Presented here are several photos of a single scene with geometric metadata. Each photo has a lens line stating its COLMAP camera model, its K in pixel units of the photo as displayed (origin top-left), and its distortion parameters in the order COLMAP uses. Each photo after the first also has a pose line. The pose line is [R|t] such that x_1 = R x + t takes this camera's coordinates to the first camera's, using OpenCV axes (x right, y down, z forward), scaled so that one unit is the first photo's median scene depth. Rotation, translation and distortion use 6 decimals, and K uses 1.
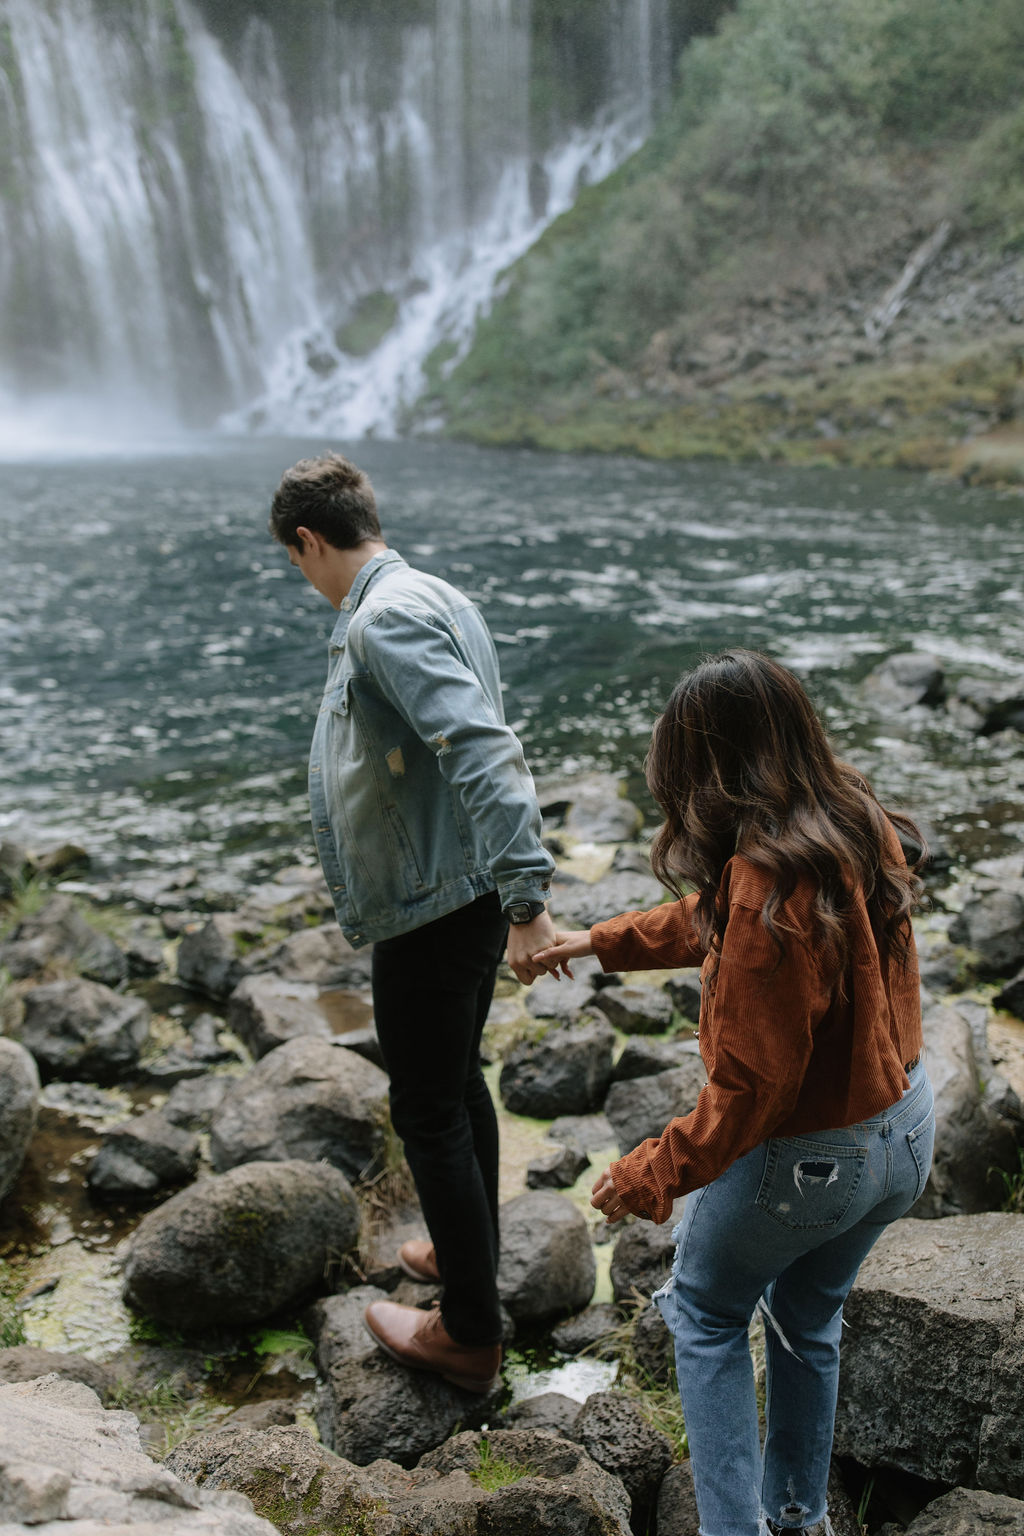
lens RADIAL K [[1472.7, 0, 520.5], [0, 1472.7, 765.1], [0, 0, 1]] dist [0.008584, -0.006369]
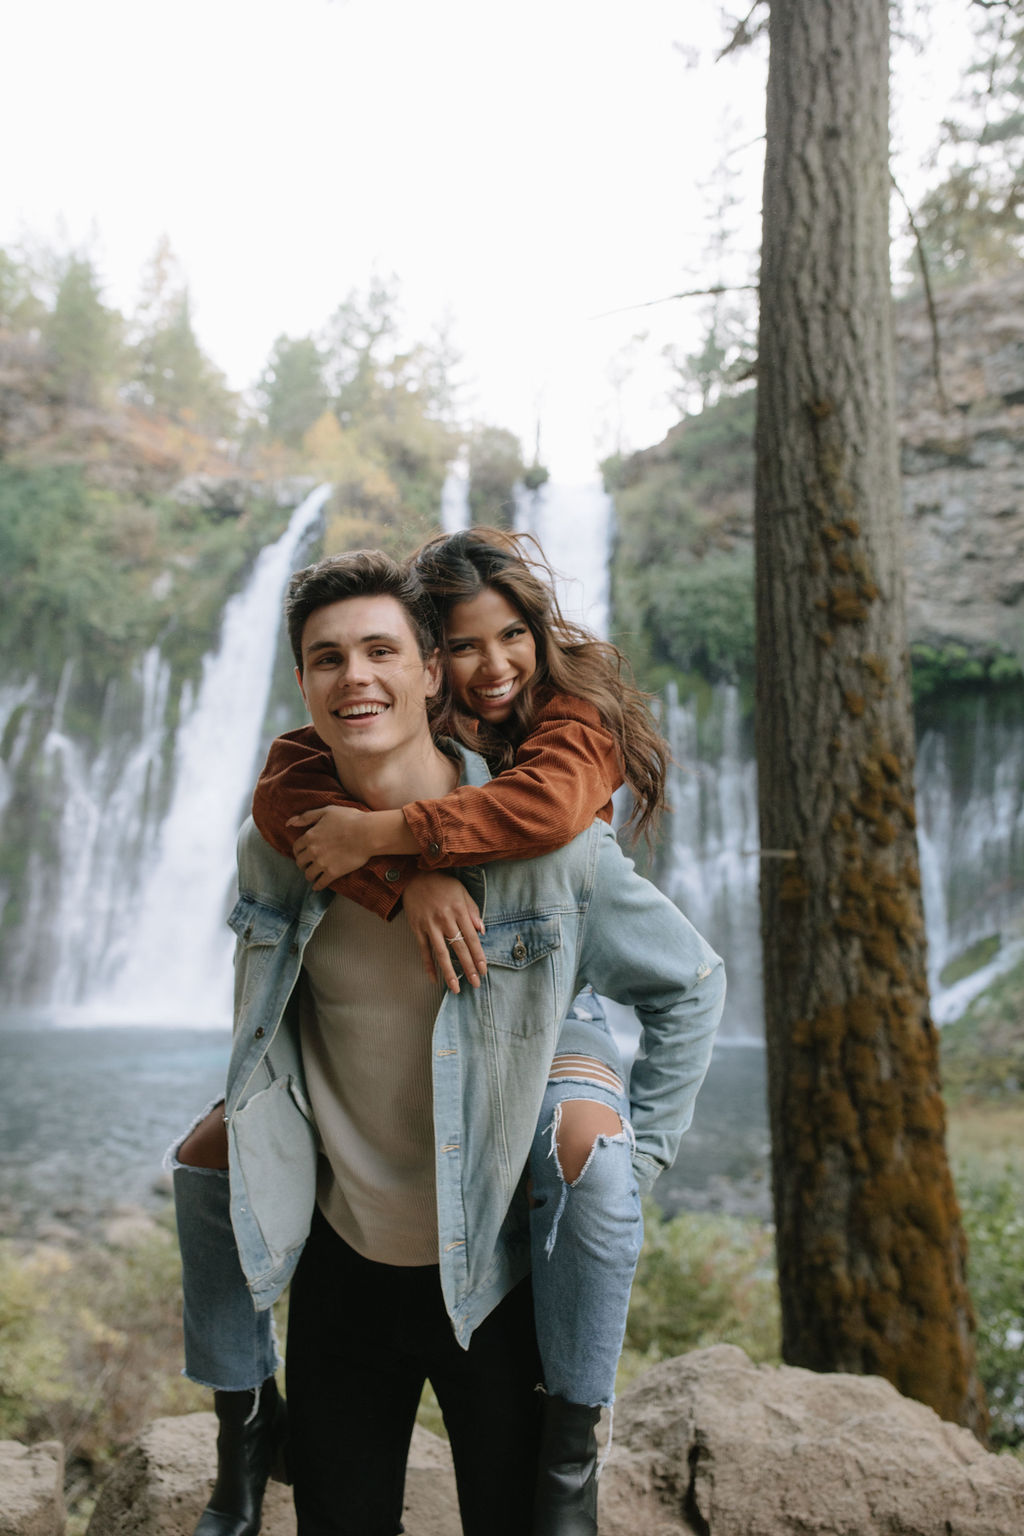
lens RADIAL K [[1472.7, 0, 520.5], [0, 1472.7, 765.1], [0, 0, 1]] dist [0.008584, -0.006369]
pose [[0.638370, -0.057403, -0.767586, 0.680886], [-0.228278, 0.938233, -0.260014, -0.060265], [0.735100, 0.341209, 0.585837, -0.037209]]
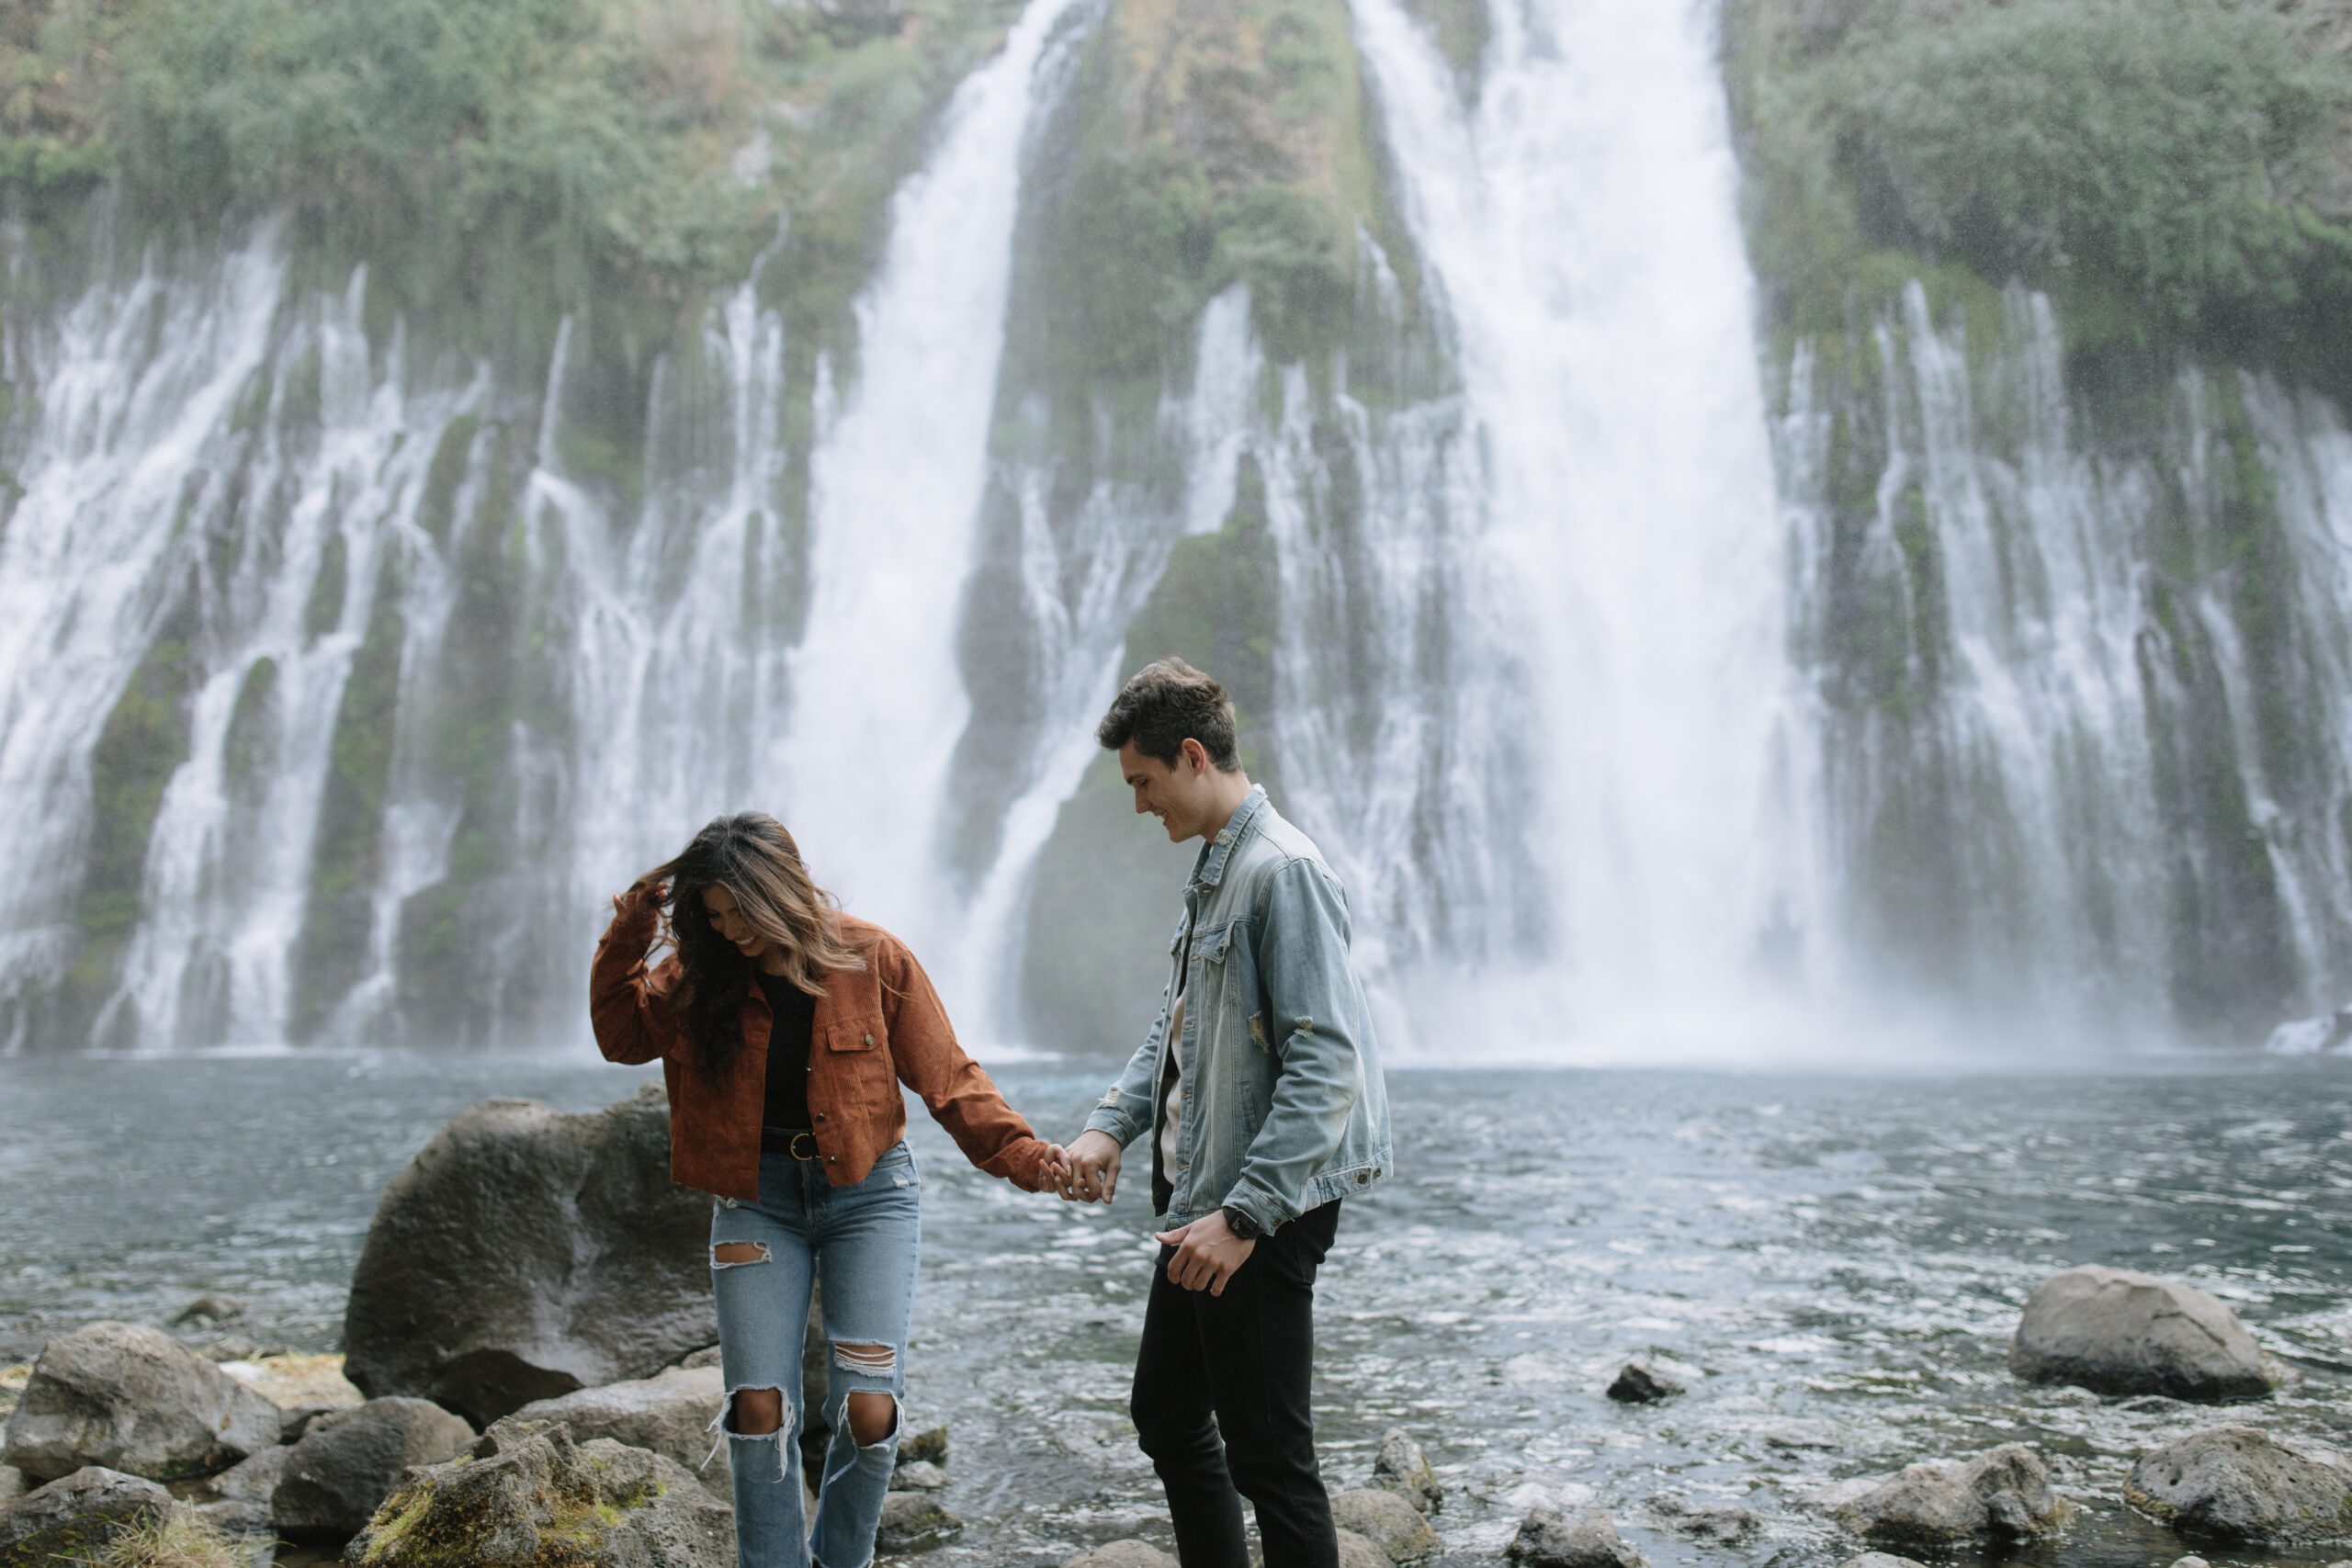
lens RADIAL K [[2286.5, 0, 1176.0], [0, 2286.5, 784.0], [0, 0, 1]] dist [0.008840, -0.017865]
pose [[0.644627, -0.078842, -0.760421, 0.221637], [-0.186351, 0.948460, -0.256313, -0.013128], [0.741437, 0.306932, 0.596710, 0.108047]]
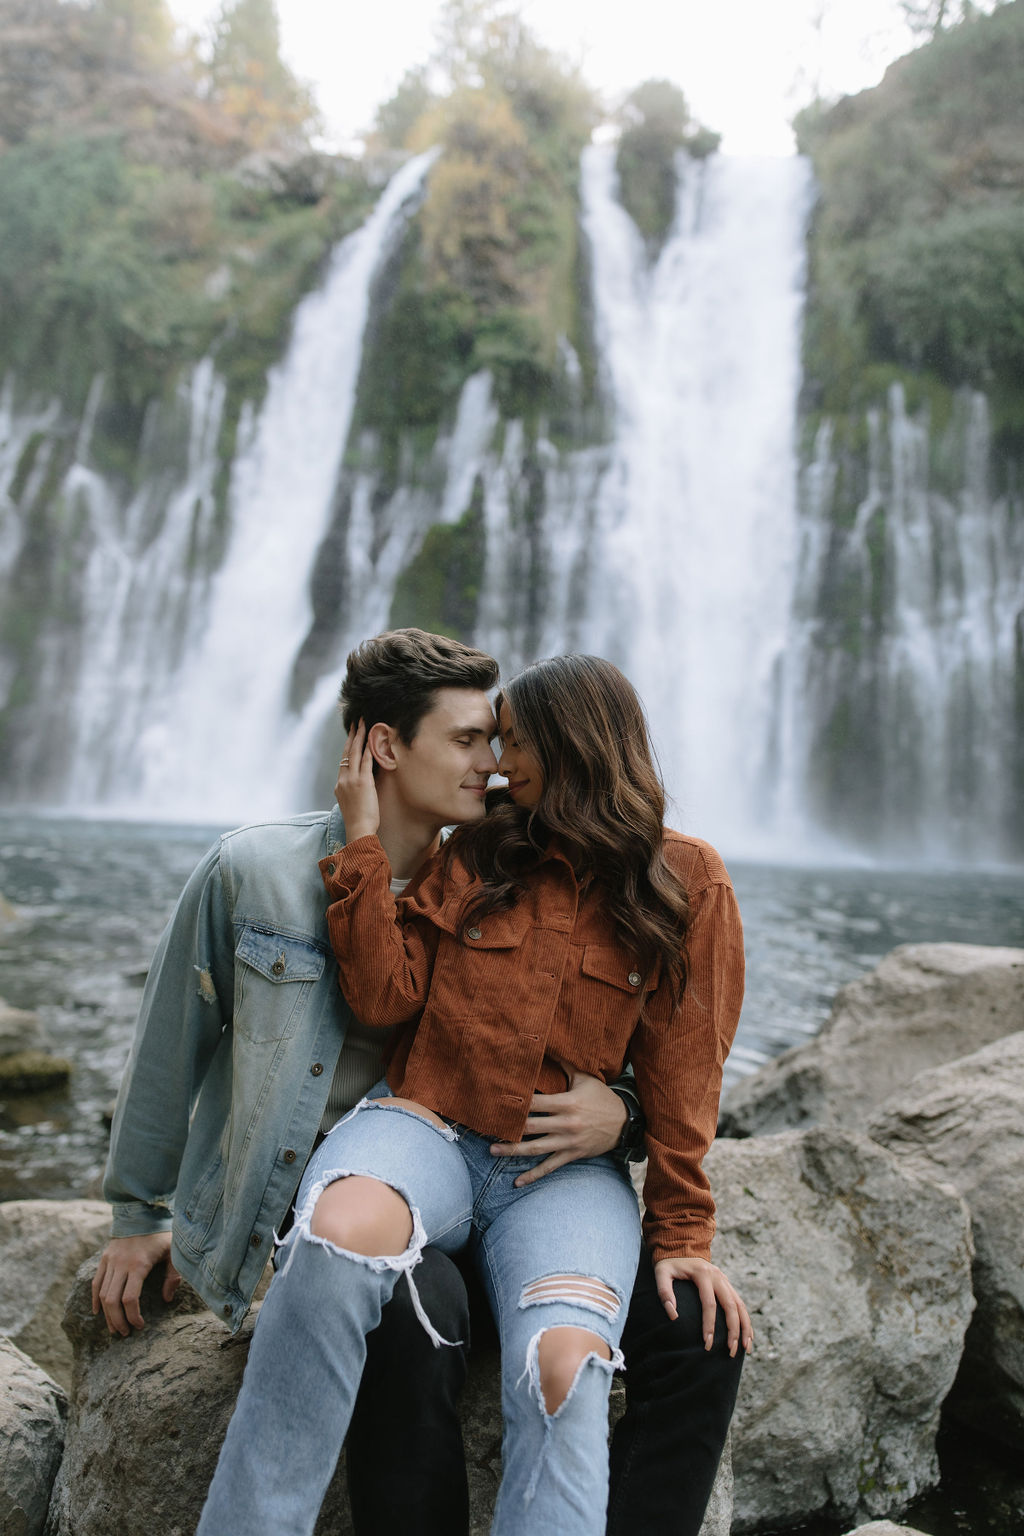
lens RADIAL K [[1493.3, 0, 512.0], [0, 1493.3, 768.0], [0, 0, 1]] dist [0.008840, -0.017865]
pose [[0.572369, 0.000154, -0.819996, 0.391324], [-0.262969, 0.947217, -0.183378, -0.020145], [0.776686, 0.320593, 0.542198, 0.185497]]
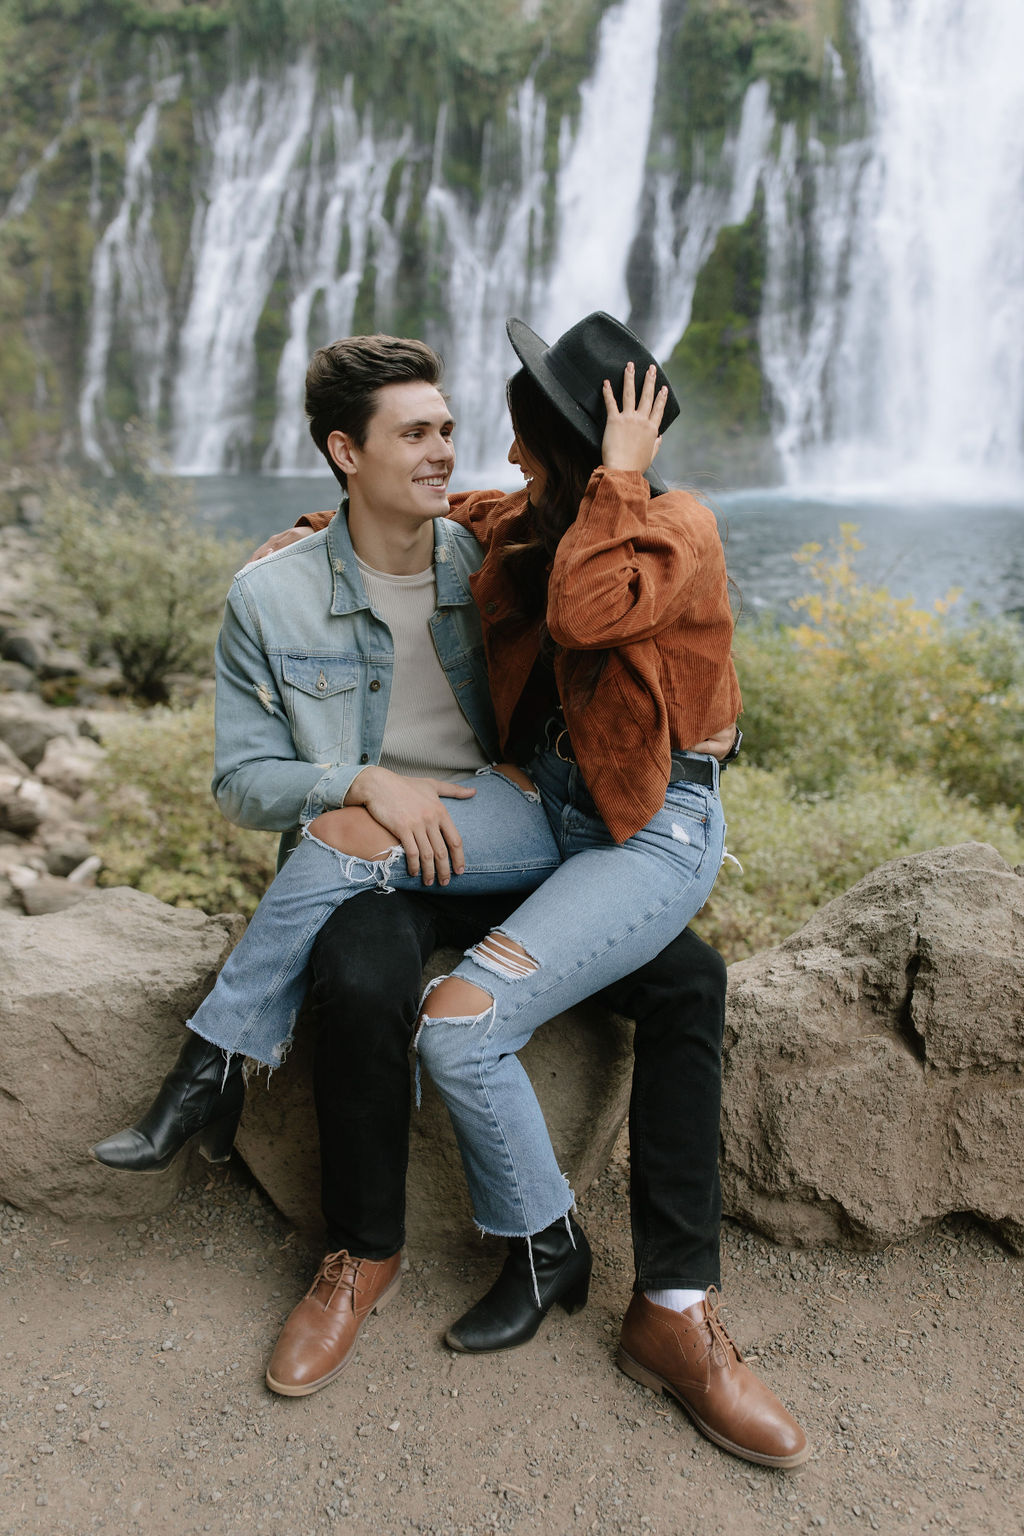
lens RADIAL K [[1472.7, 0, 520.5], [0, 1472.7, 765.1], [0, 0, 1]] dist [0.008584, -0.006369]
pose [[0.413968, 0.231823, -0.880277, 0.675919], [-0.217351, 0.964230, 0.151719, -0.062479], [0.883962, 0.128522, 0.449548, -0.024287]]
